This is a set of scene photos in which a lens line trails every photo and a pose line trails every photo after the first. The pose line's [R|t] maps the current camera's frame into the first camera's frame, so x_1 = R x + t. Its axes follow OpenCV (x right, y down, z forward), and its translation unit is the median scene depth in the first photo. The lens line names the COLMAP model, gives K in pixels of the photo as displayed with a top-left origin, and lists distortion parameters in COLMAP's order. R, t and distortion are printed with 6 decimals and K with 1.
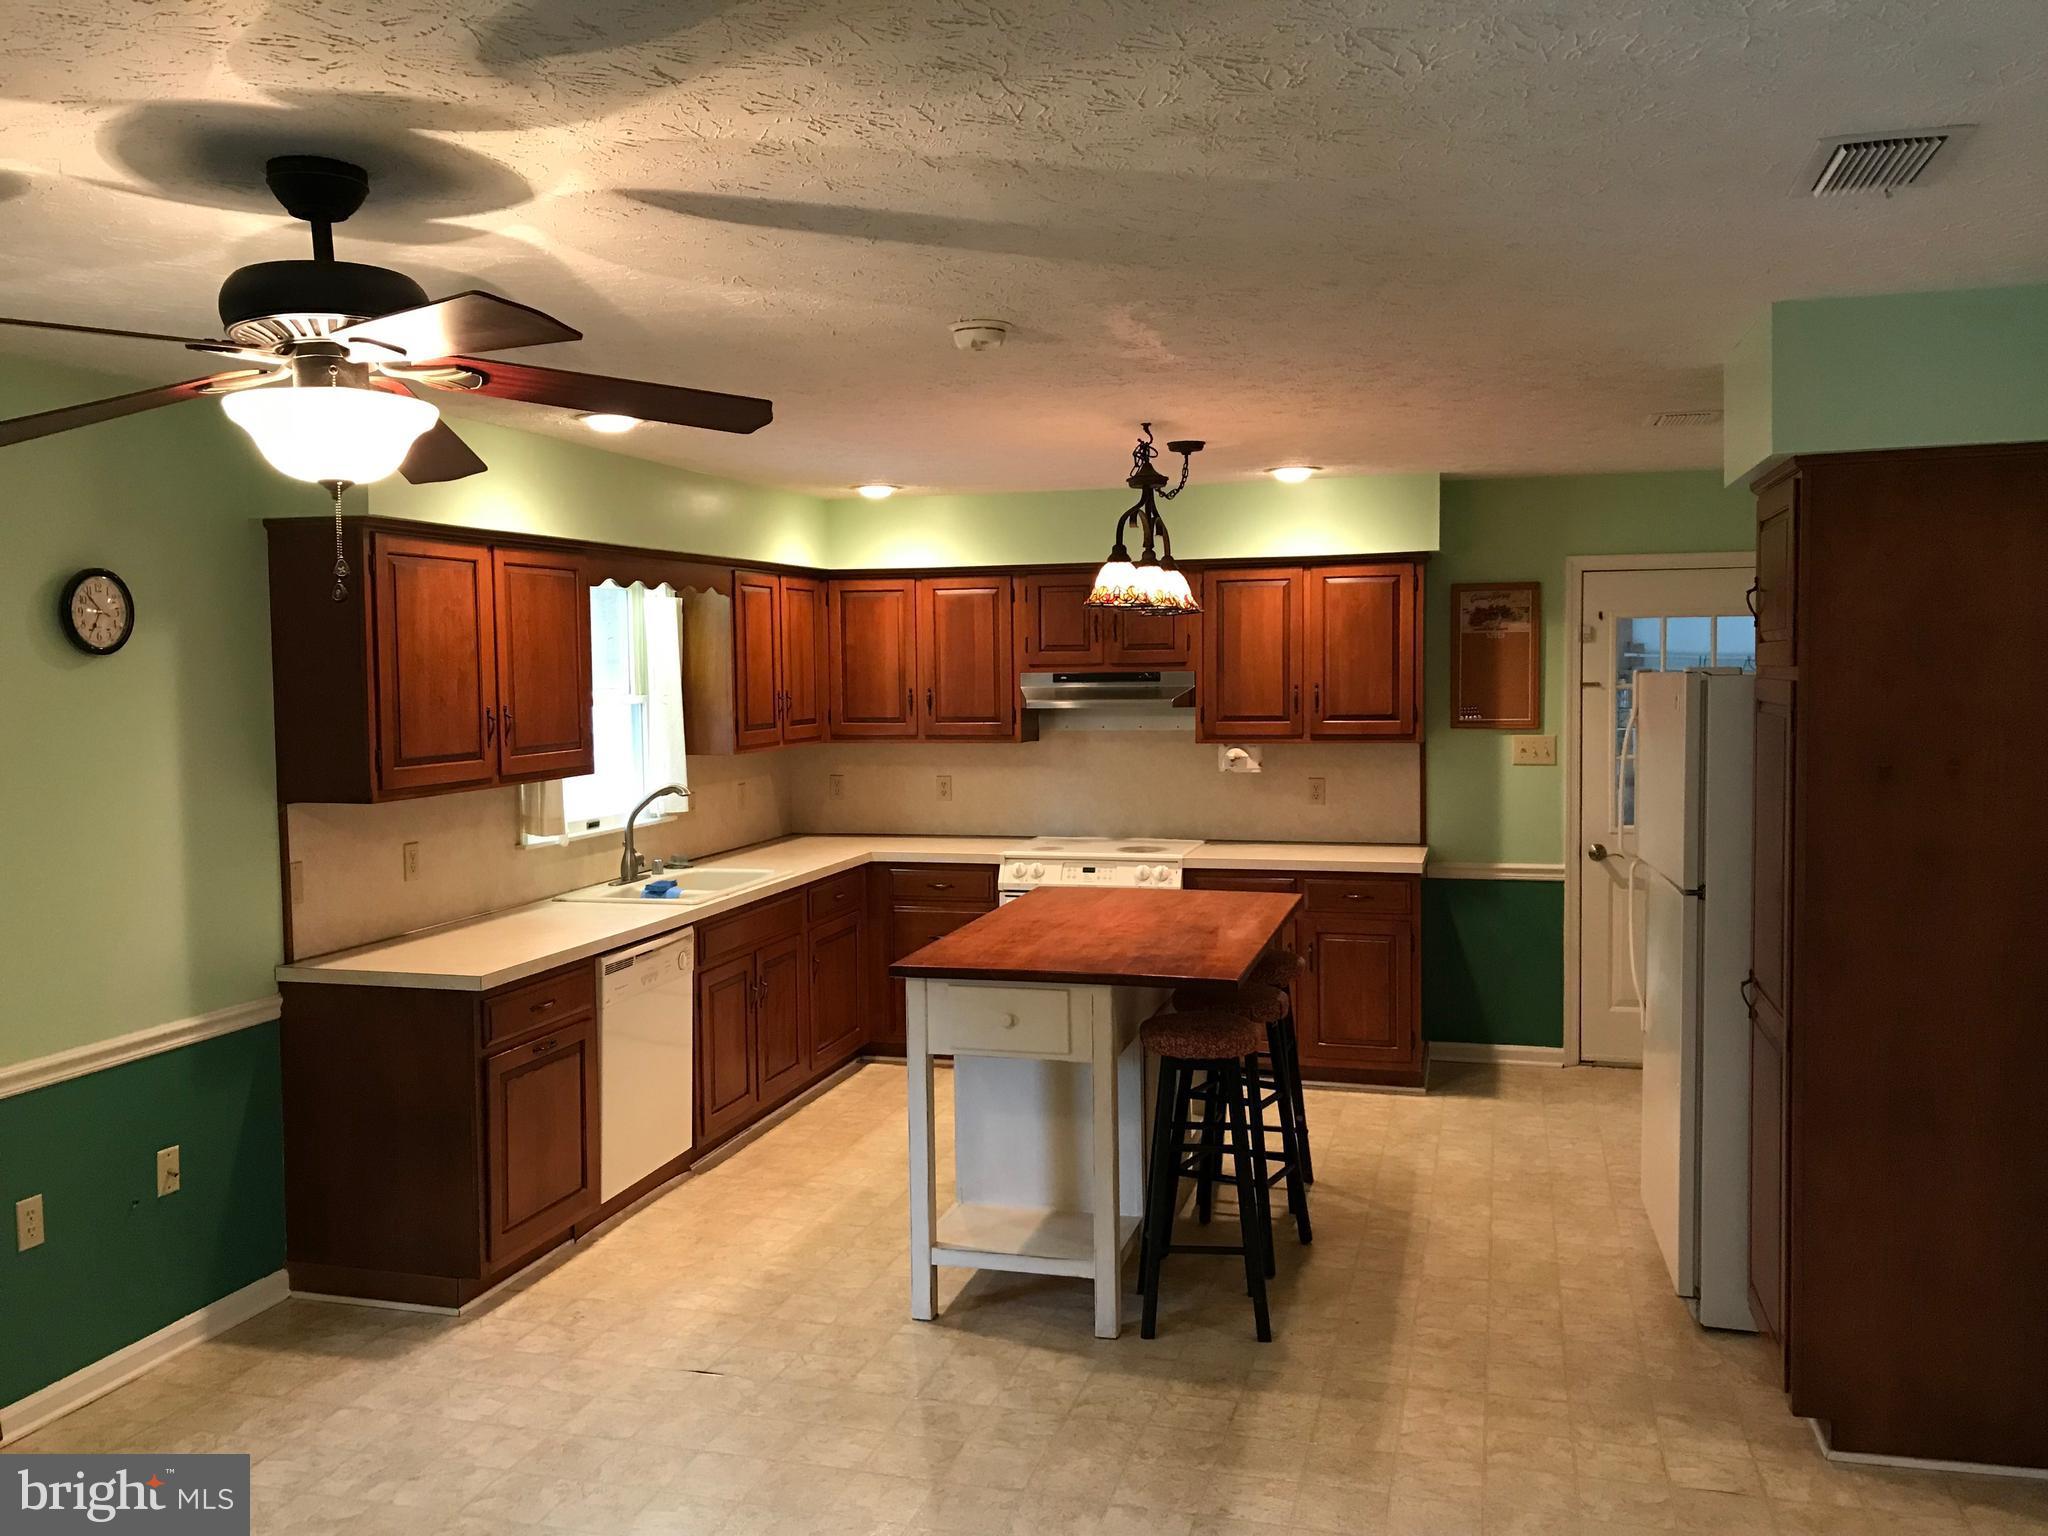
lens RADIAL K [[1646.5, 0, 1024.0], [0, 1646.5, 768.0], [0, 0, 1]] dist [0.156362, -0.154429]
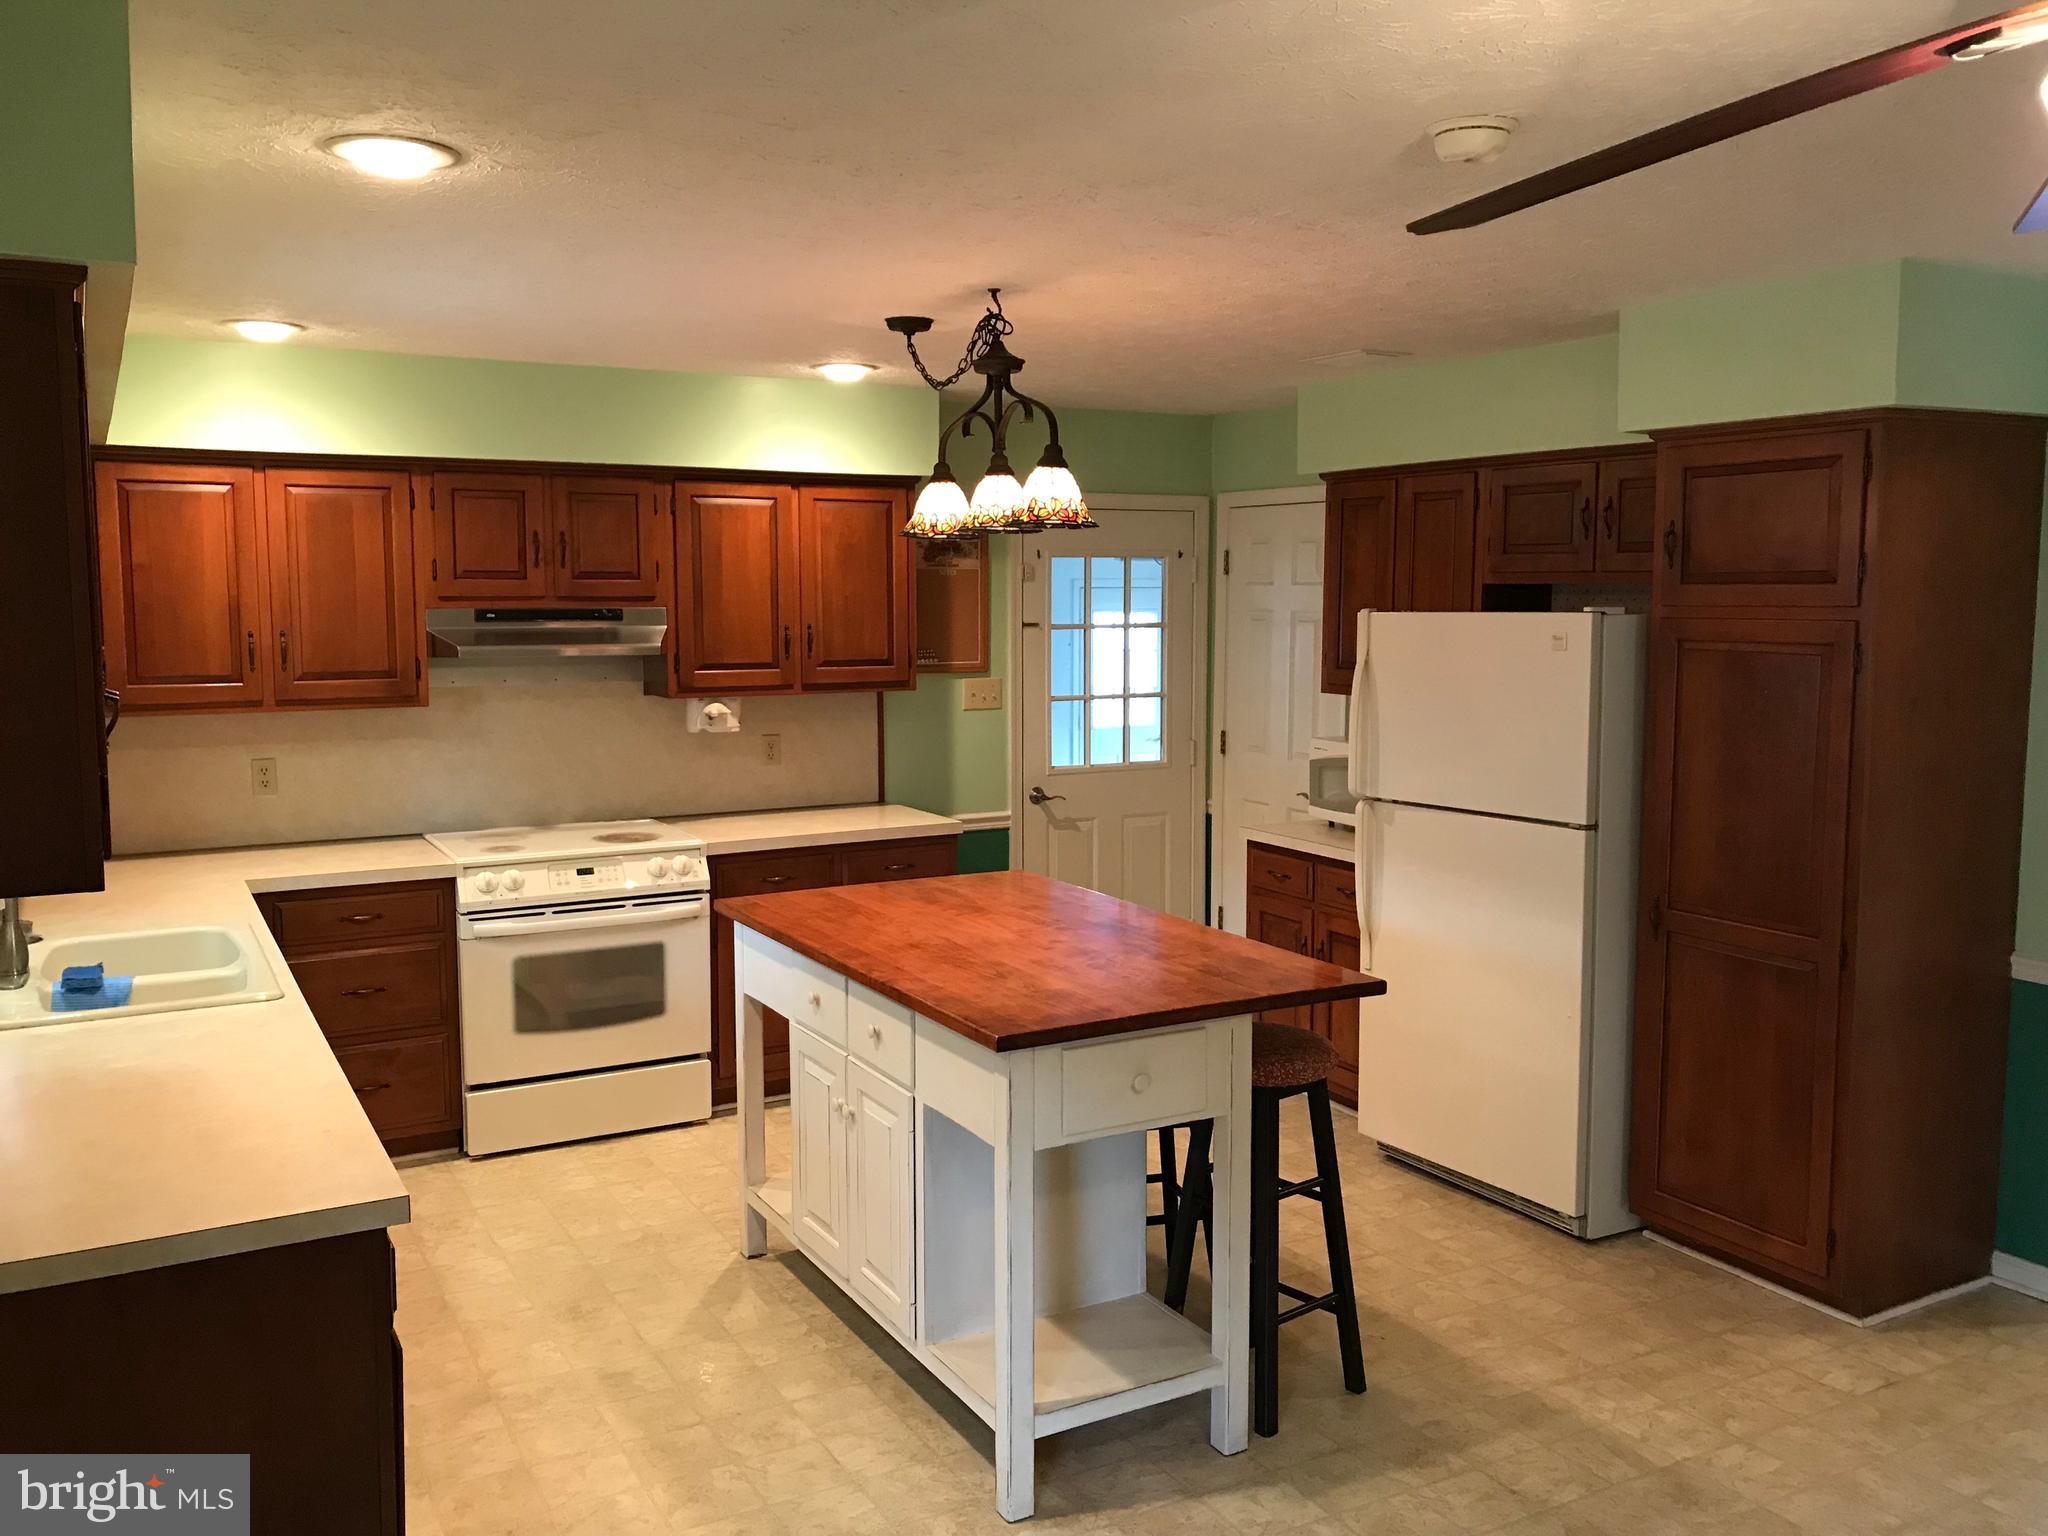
lens RADIAL K [[1679.6, 0, 997.3], [0, 1679.6, 757.8], [0, 0, 1]] dist [0.070430, -0.058894]
pose [[0.719648, -0.057966, 0.691916, -0.352967], [0.037746, 0.998302, 0.044375, -0.017079], [-0.693313, -0.005817, 0.720613, 0.311087]]
